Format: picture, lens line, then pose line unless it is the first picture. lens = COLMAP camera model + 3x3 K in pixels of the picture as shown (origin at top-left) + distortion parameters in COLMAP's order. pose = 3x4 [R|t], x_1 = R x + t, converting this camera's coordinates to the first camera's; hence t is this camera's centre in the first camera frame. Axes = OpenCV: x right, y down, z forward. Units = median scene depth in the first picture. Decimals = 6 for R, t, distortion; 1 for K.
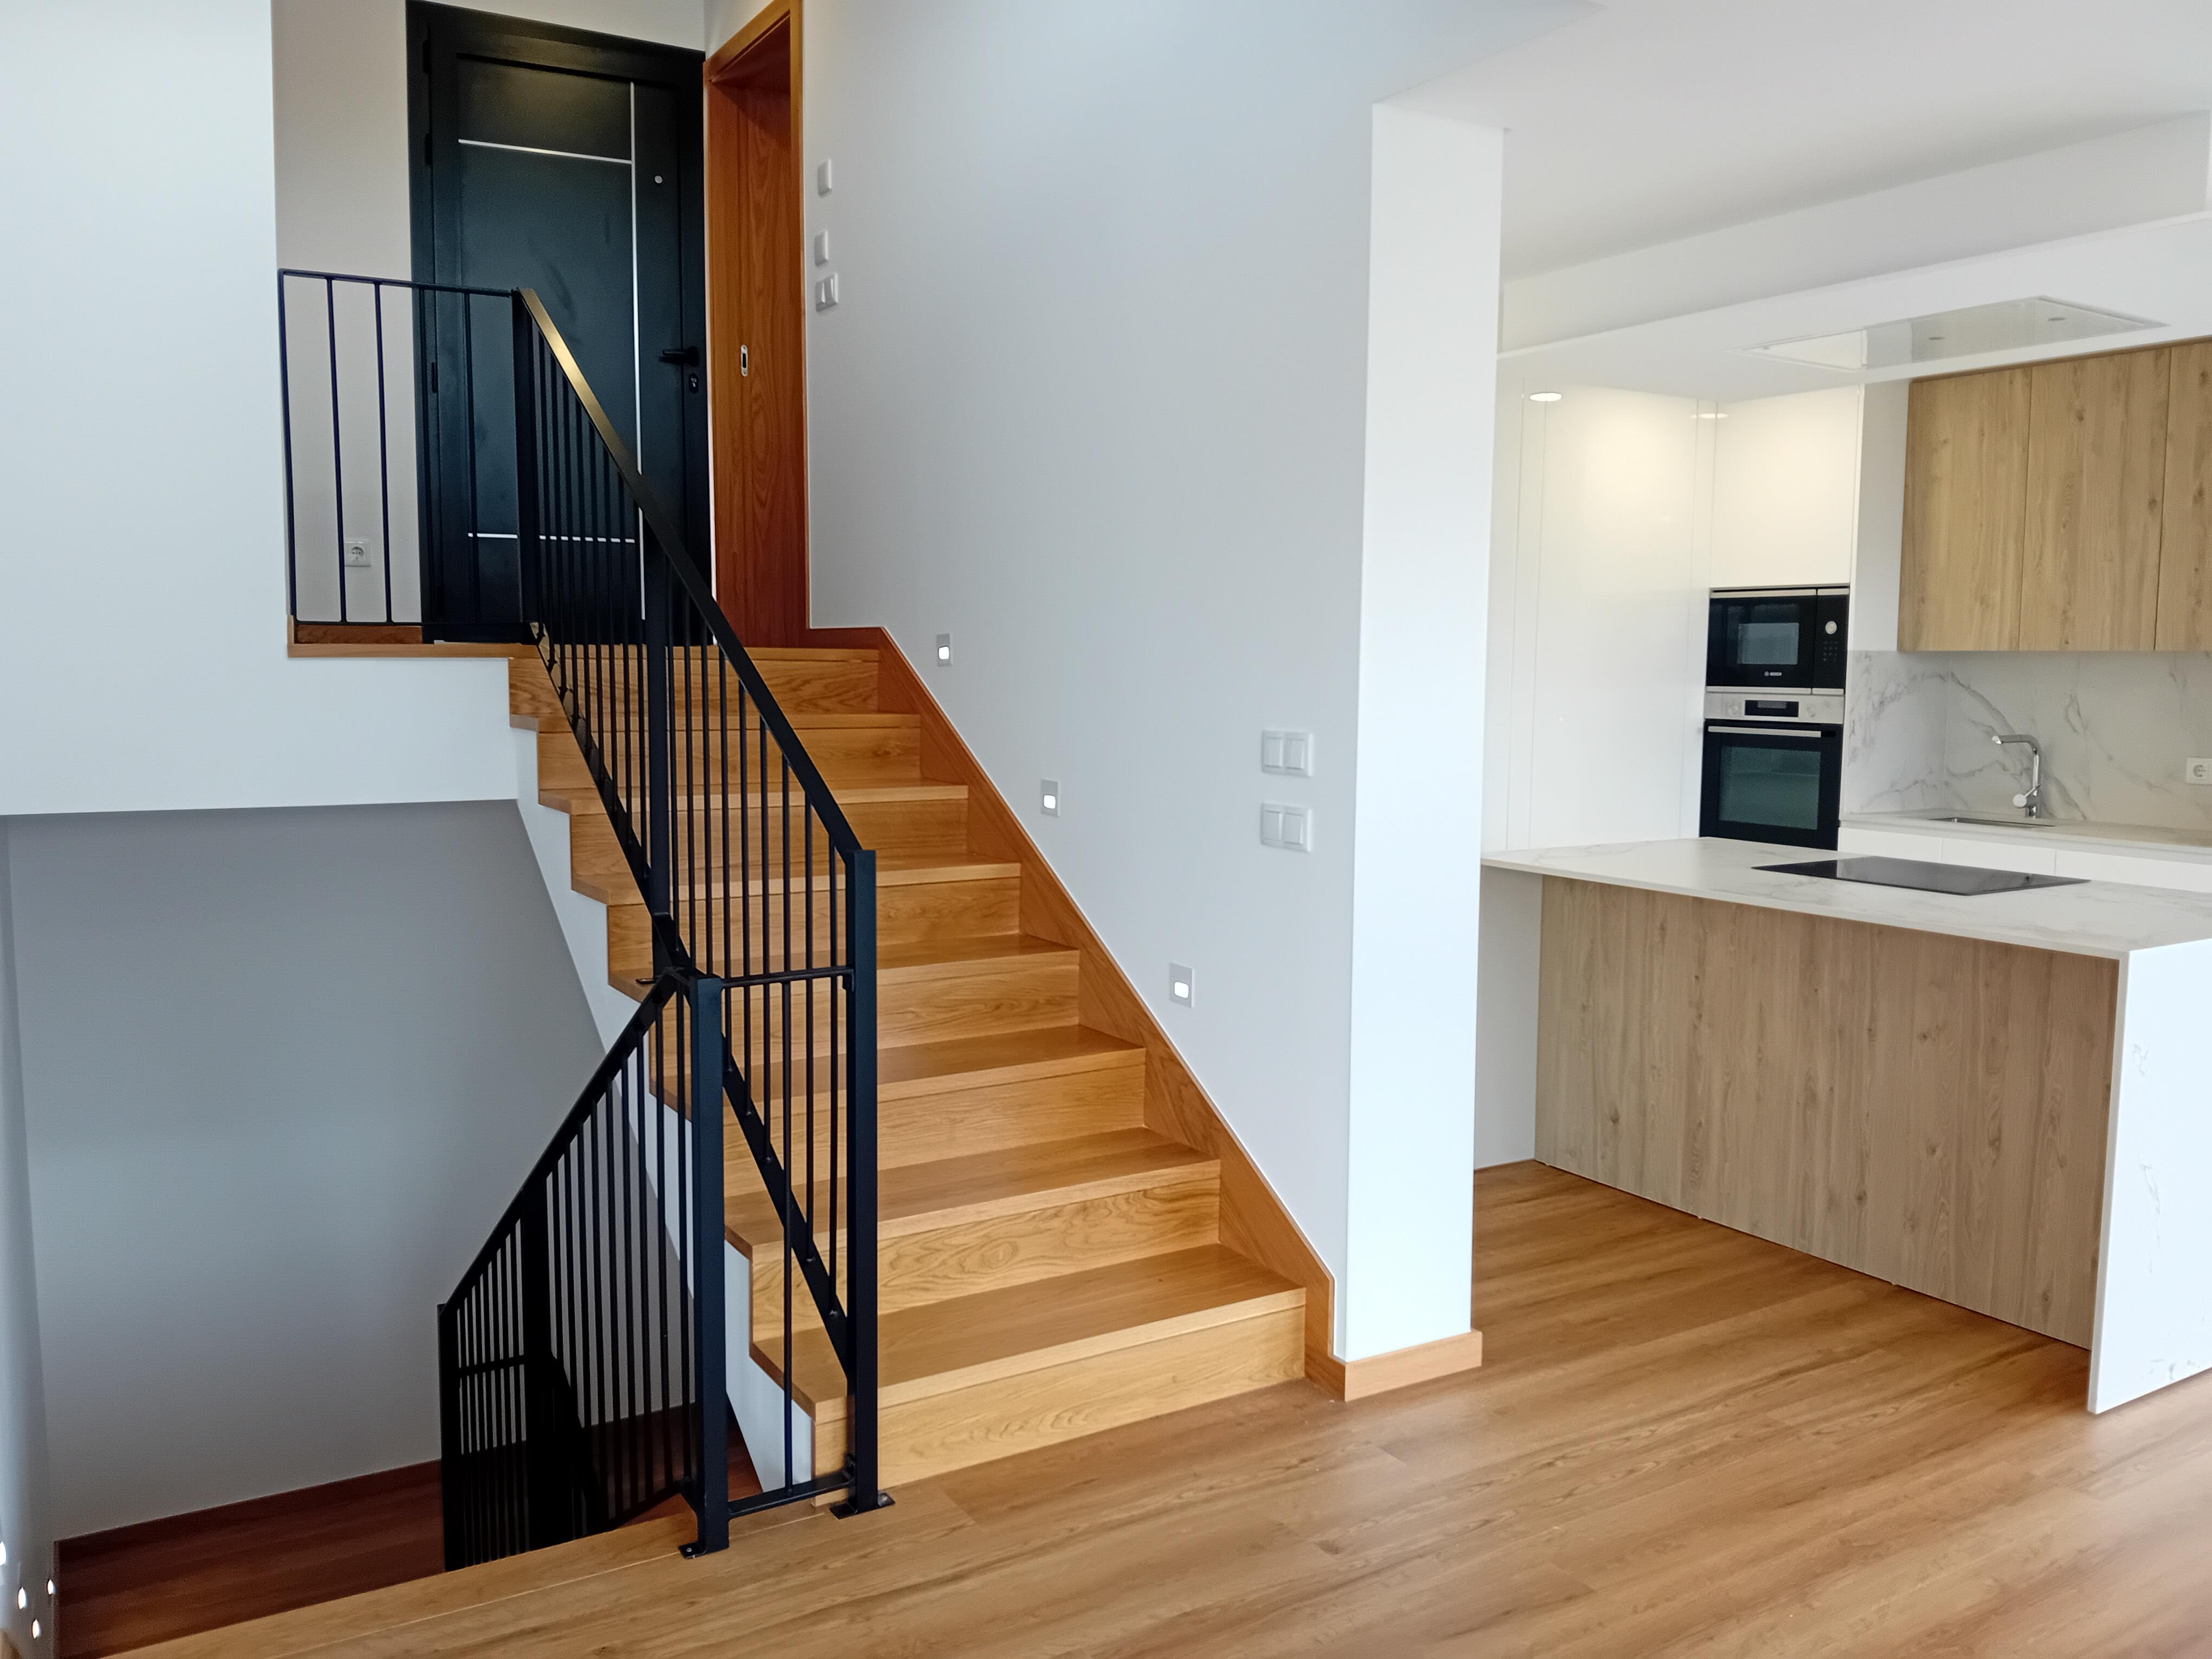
lens RADIAL K [[1731.7, 0, 1065.7], [0, 1731.7, 840.5], [0, 0, 1]] dist [-0.020154, -0.027126]
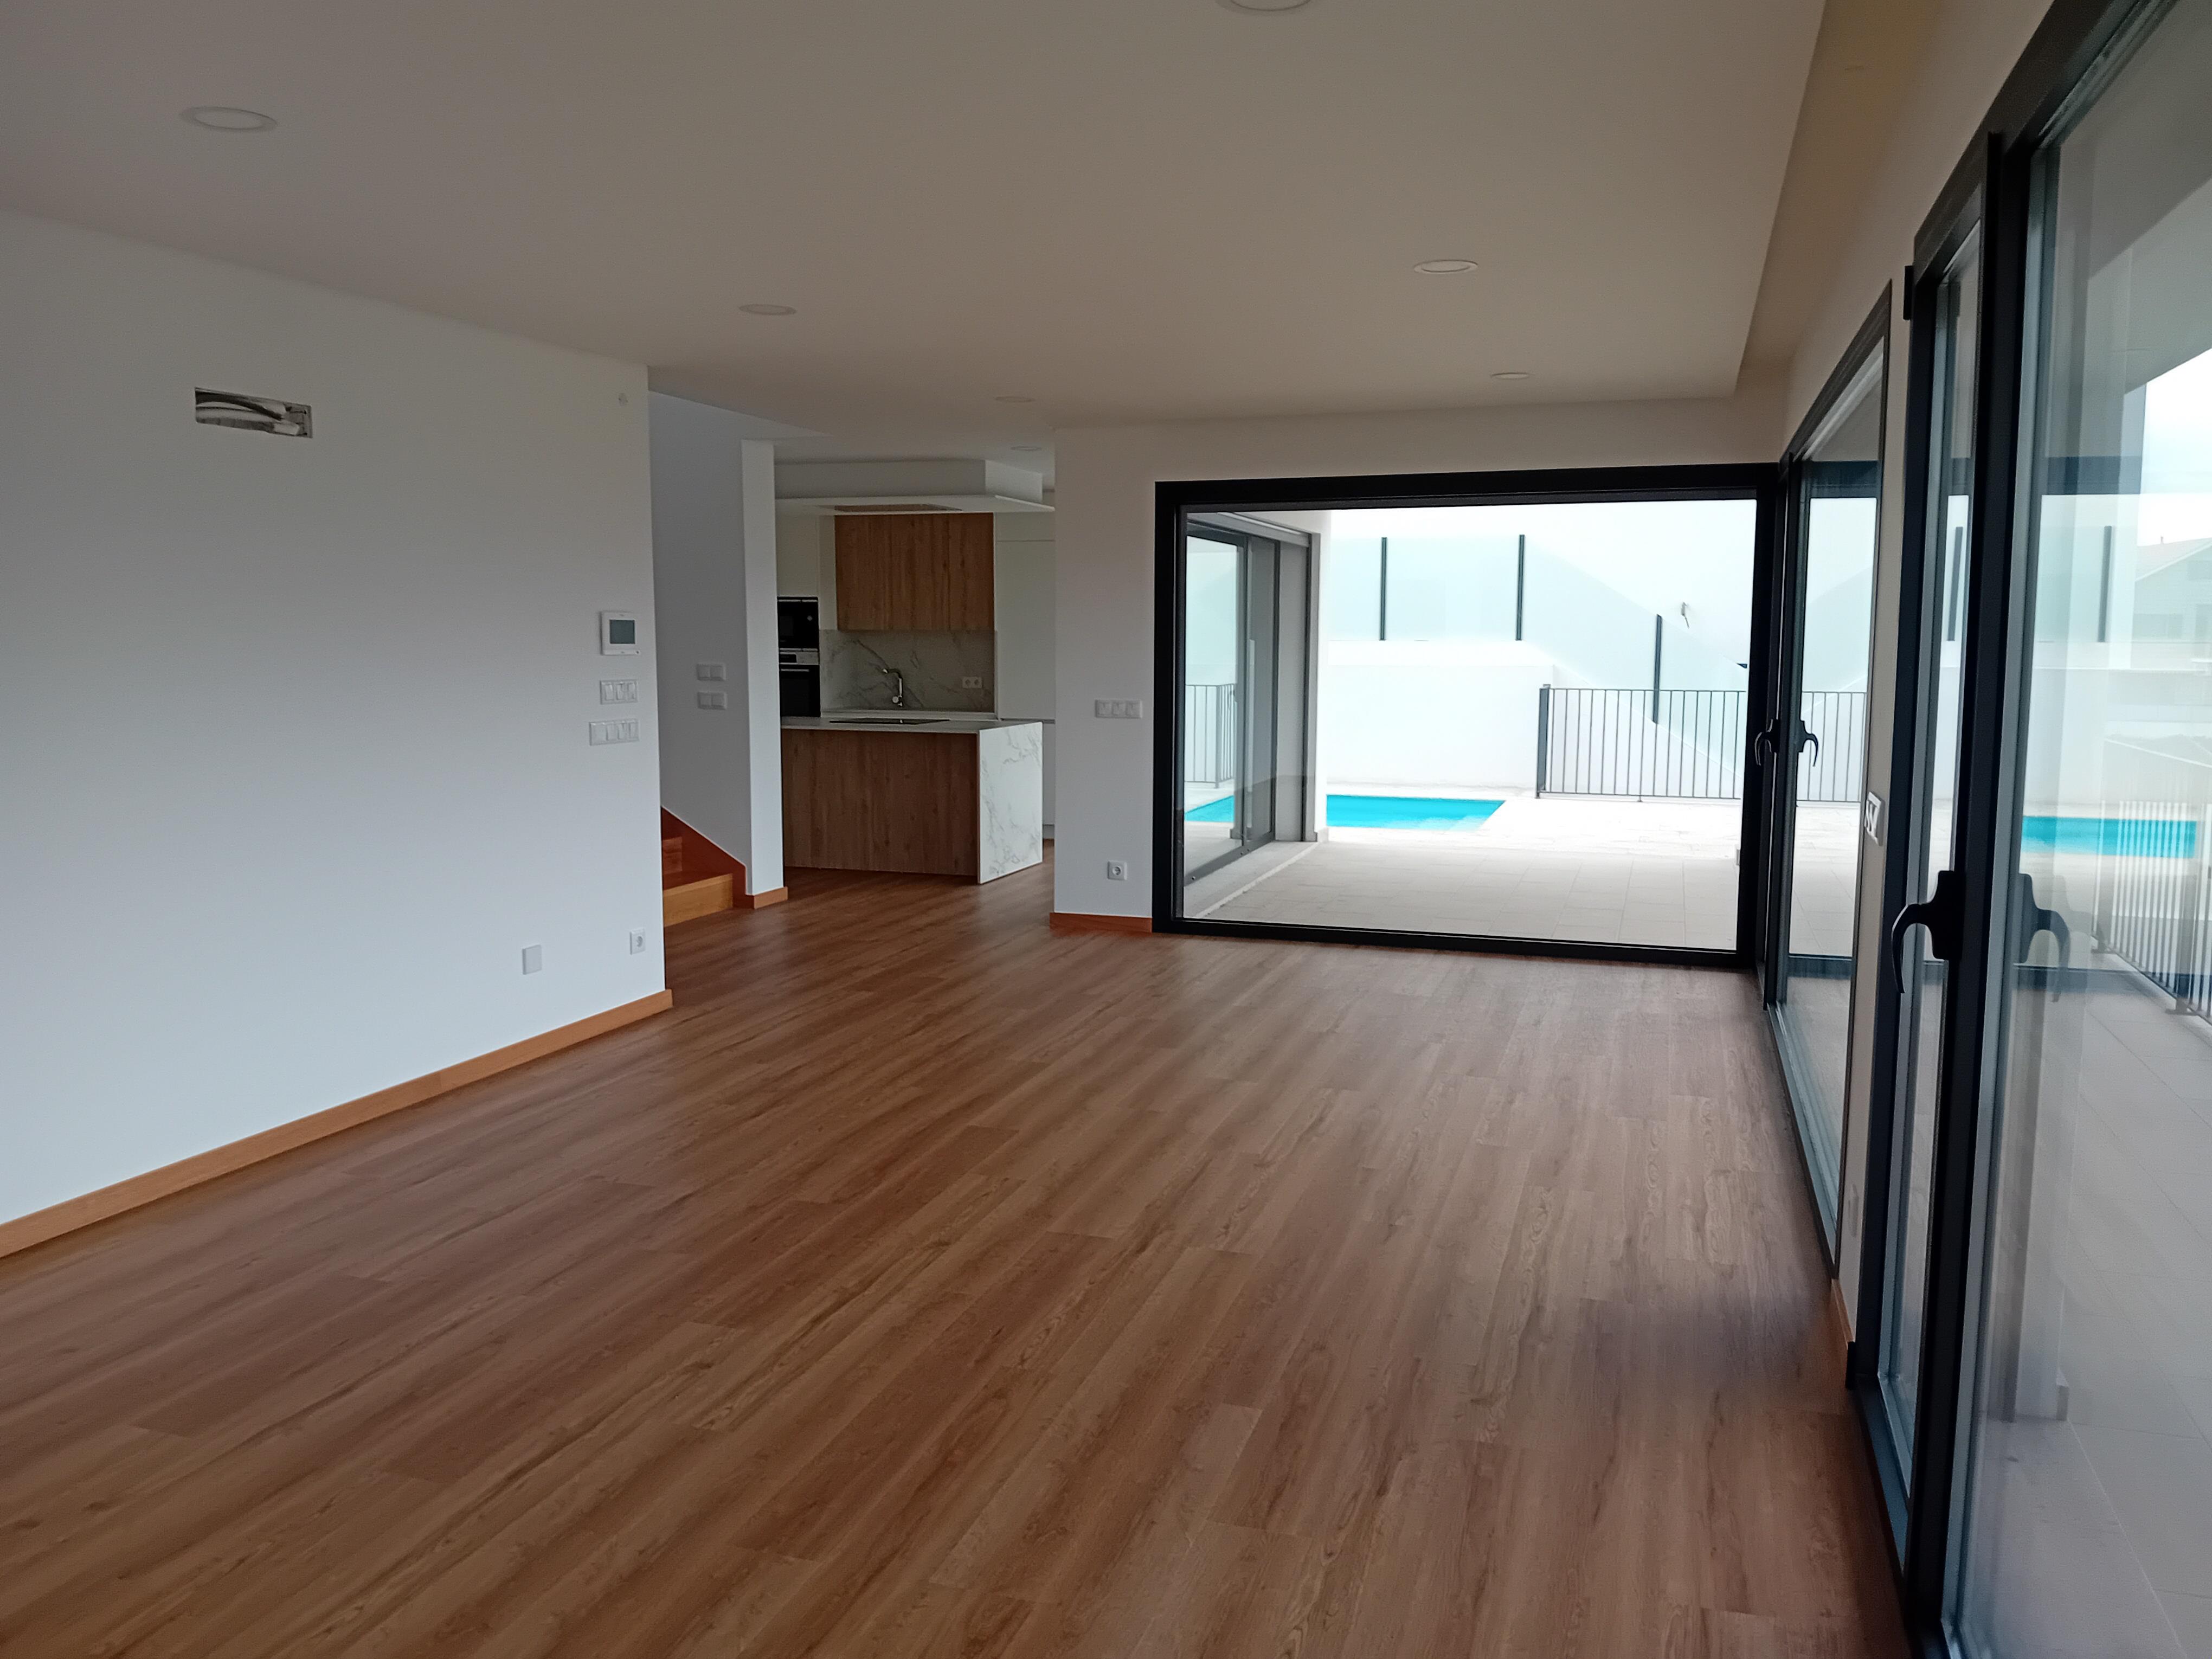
lens RADIAL K [[1731.7, 0, 1115.0], [0, 1731.7, 822.2], [0, 0, 1]] dist [-0.020154, -0.027126]
pose [[0.750160, -0.070260, 0.657513, -0.704254], [0.063582, 0.997396, 0.034038, 0.076990], [-0.658193, 0.016272, 0.752674, -0.845317]]
